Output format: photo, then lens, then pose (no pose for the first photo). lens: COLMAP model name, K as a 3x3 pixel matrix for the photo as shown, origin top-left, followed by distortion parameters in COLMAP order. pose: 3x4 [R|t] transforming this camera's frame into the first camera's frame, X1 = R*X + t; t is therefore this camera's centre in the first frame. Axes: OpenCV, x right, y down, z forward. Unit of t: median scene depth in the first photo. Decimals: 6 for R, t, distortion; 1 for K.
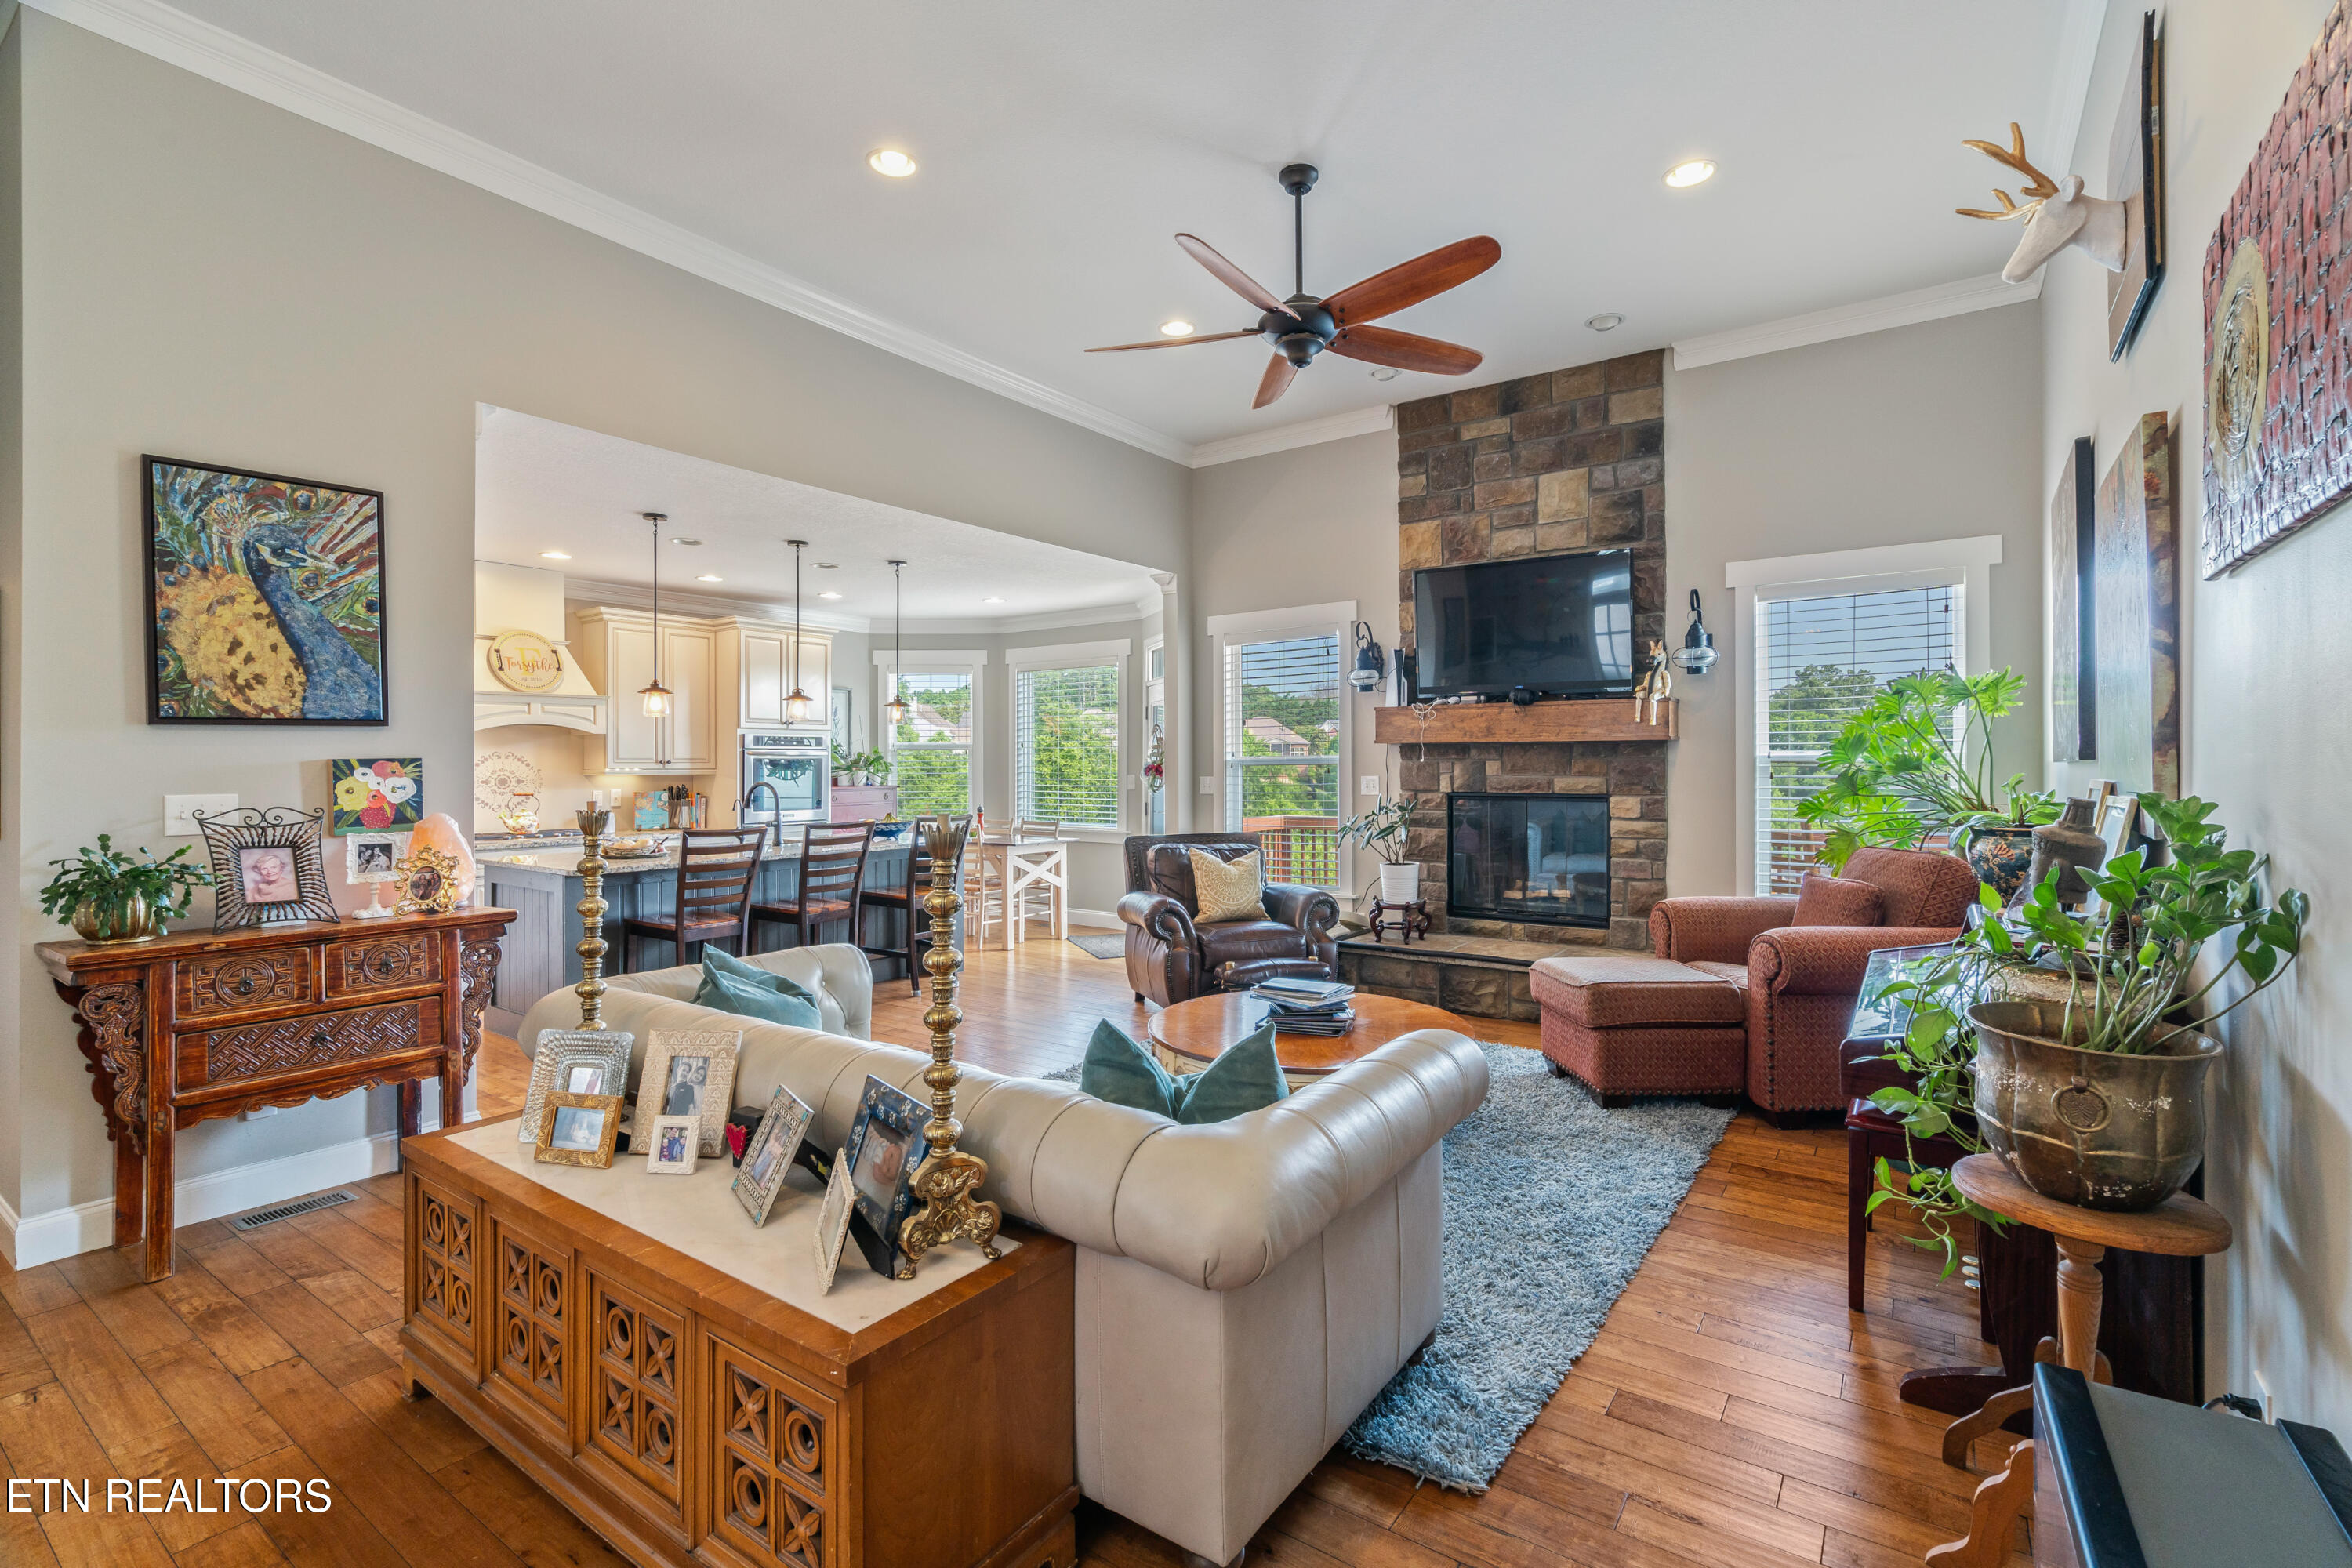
lens RADIAL K [[1074.9, 0, 1223.1], [0, 1074.9, 777.4], [0, 0, 1]] dist [-0.001692, 0.001352]
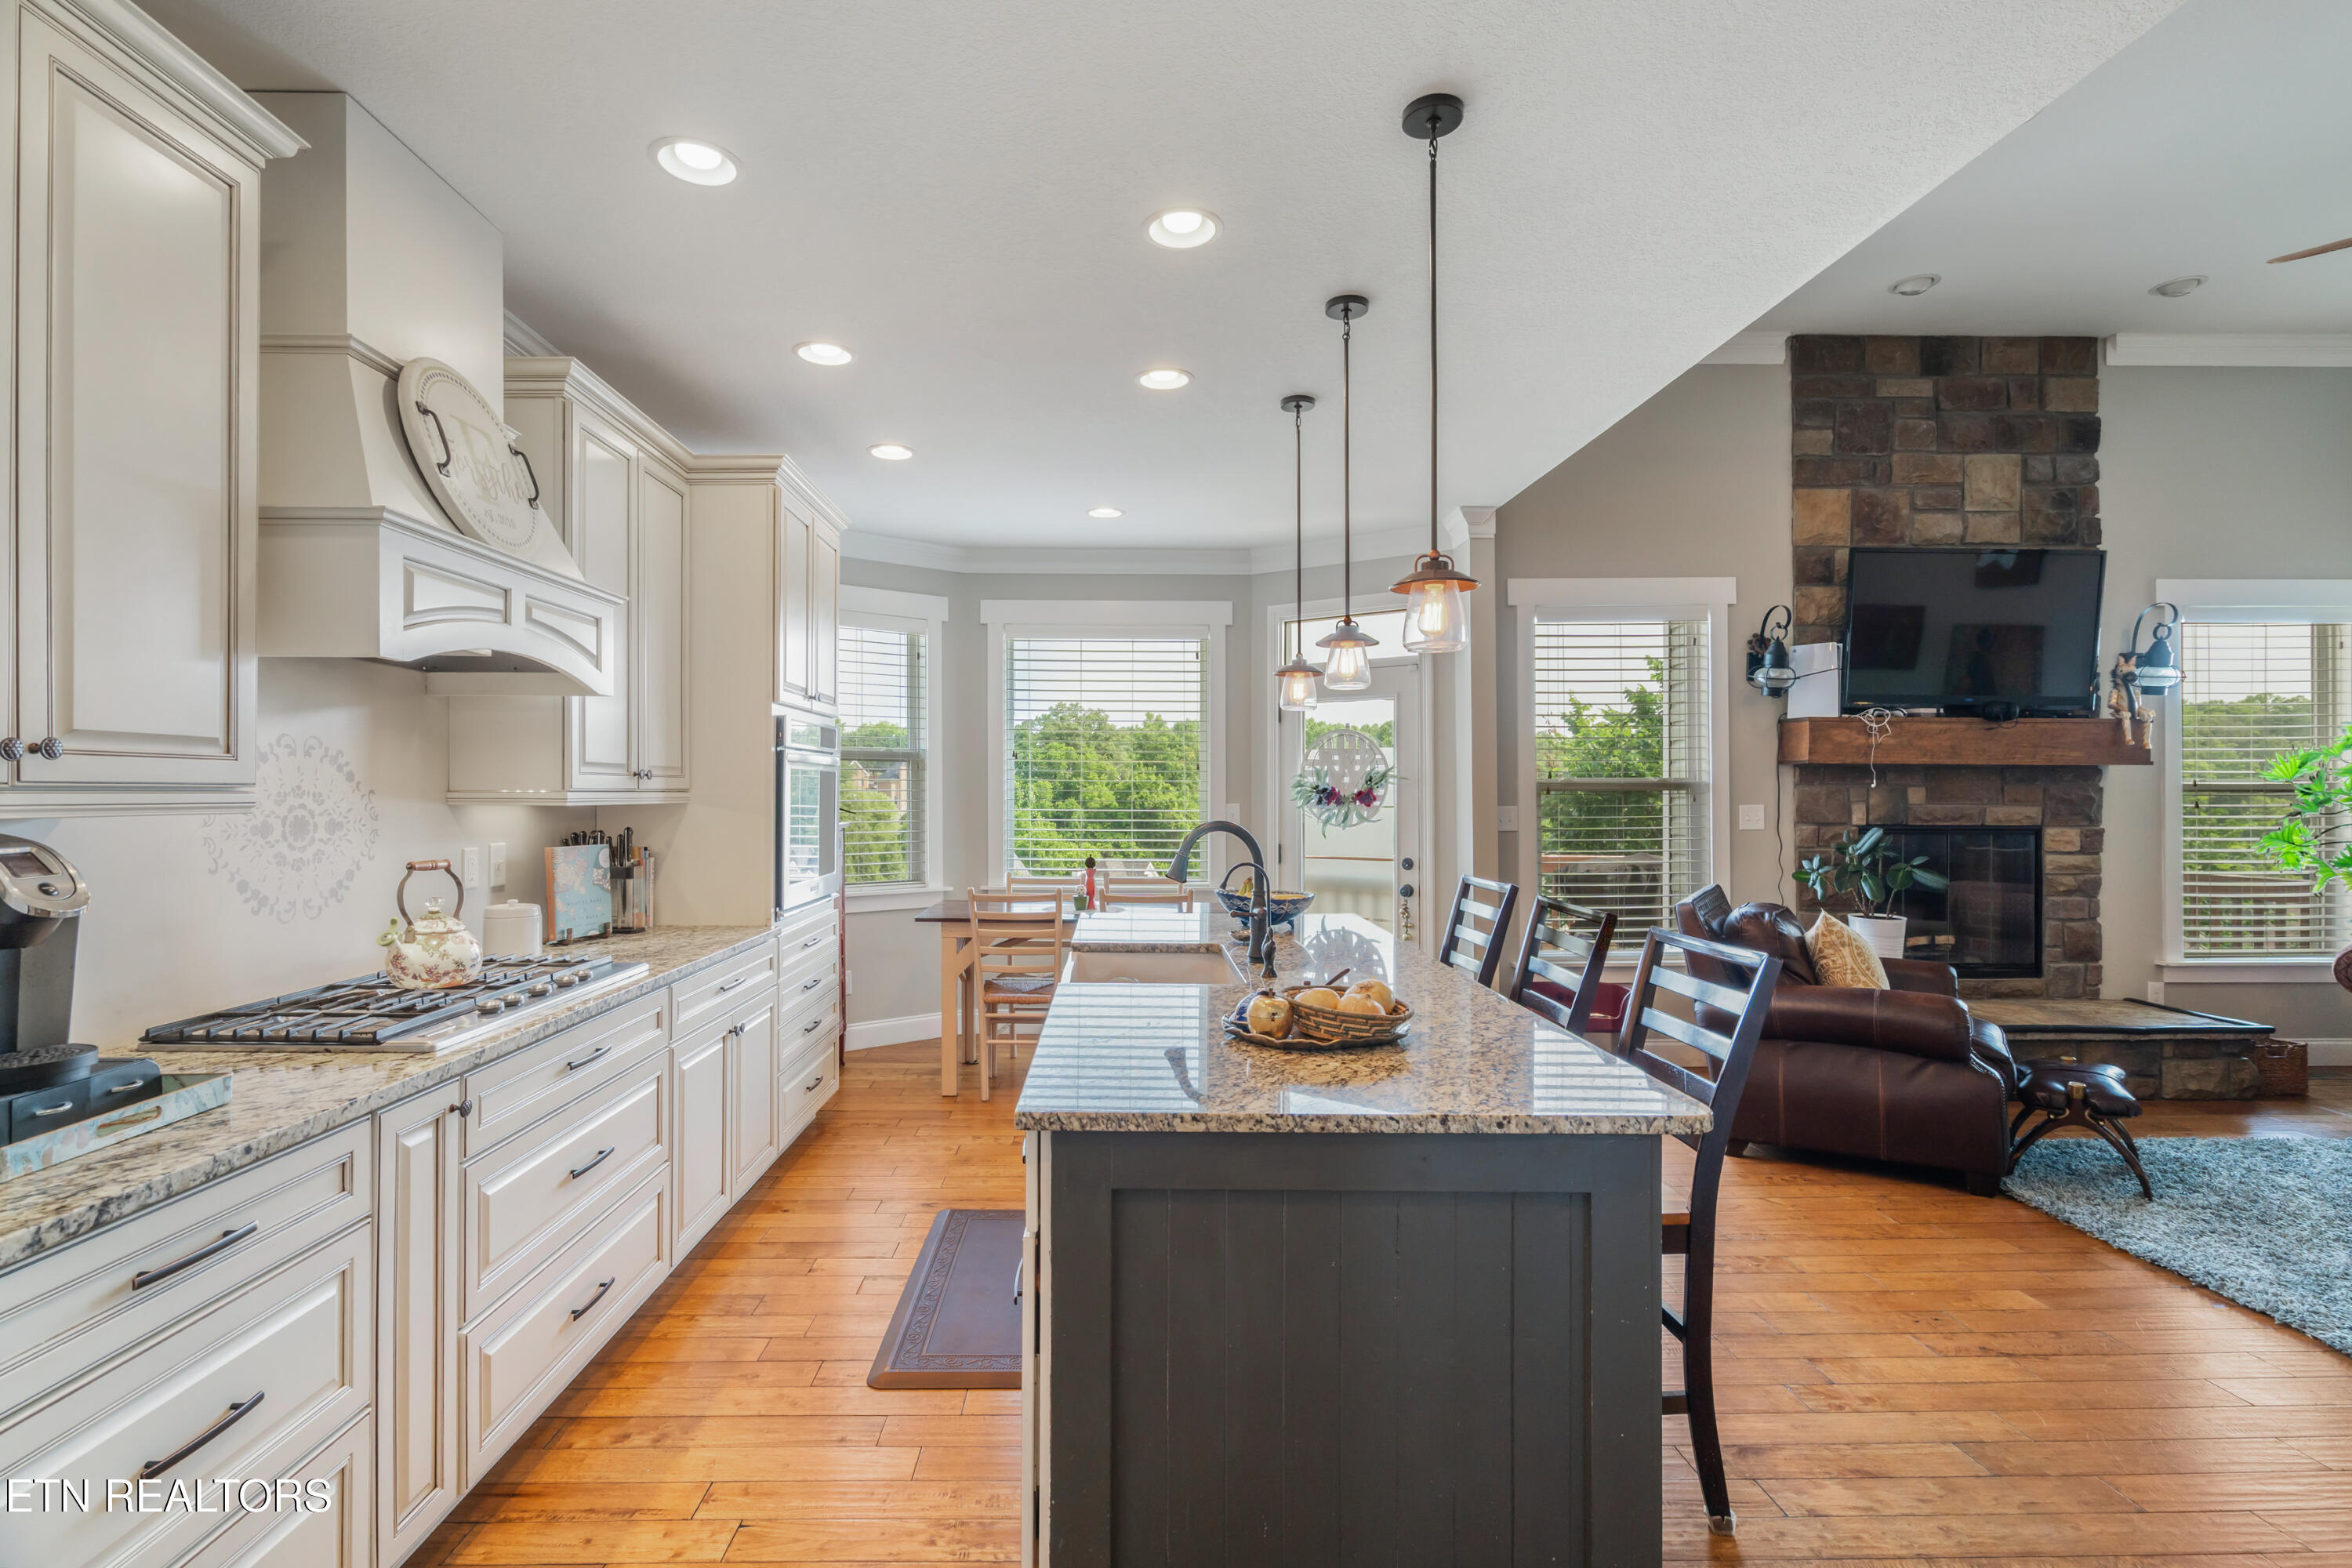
lens RADIAL K [[1074.9, 0, 1172.3], [0, 1074.9, 808.4], [0, 0, 1]] dist [-0.001692, 0.001352]
pose [[0.820292, -0.003664, 0.571933, -0.703581], [0.001254, 0.999989, 0.004607, -0.003295], [-0.571944, -0.003061, 0.820287, 0.646632]]
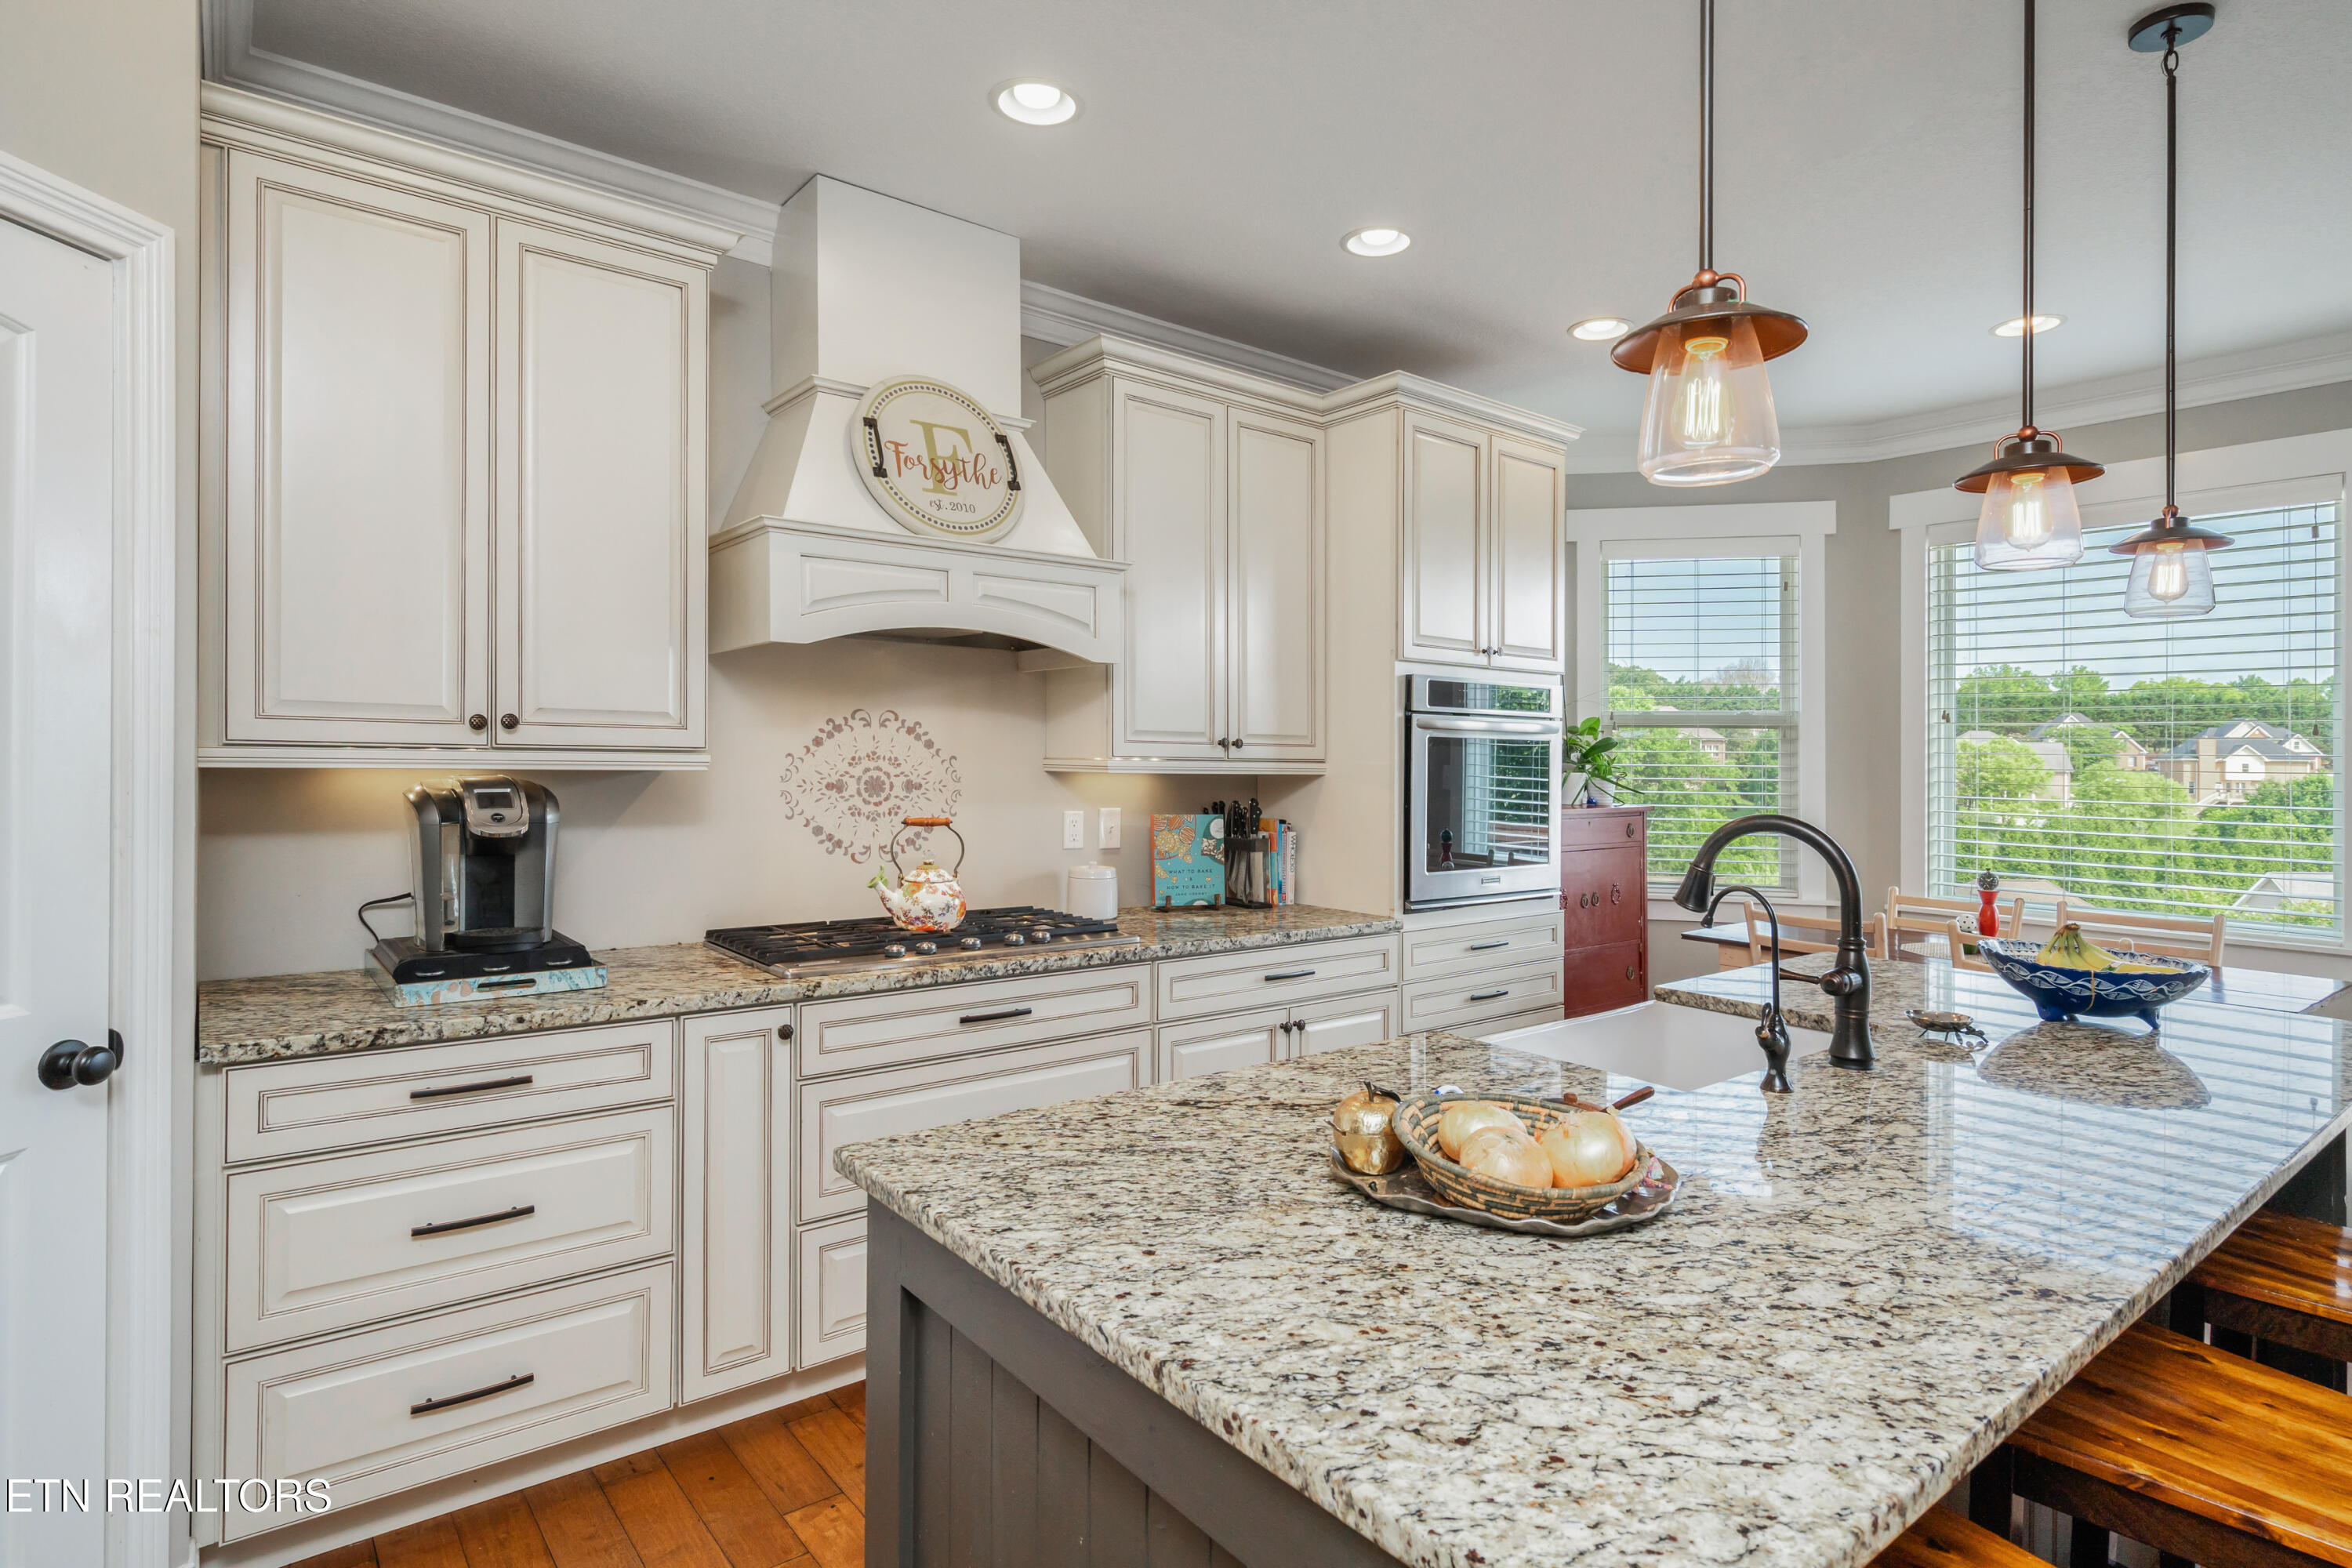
lens RADIAL K [[1235.1, 0, 1228.1], [0, 1235.1, 775.0], [0, 0, 1]] dist [0.008173, -0.004209]
pose [[0.953188, 0.019110, -0.301774, -0.454344], [-0.019854, 0.999803, 0.000602, -0.003206], [0.301726, 0.005418, 0.953379, 0.672027]]
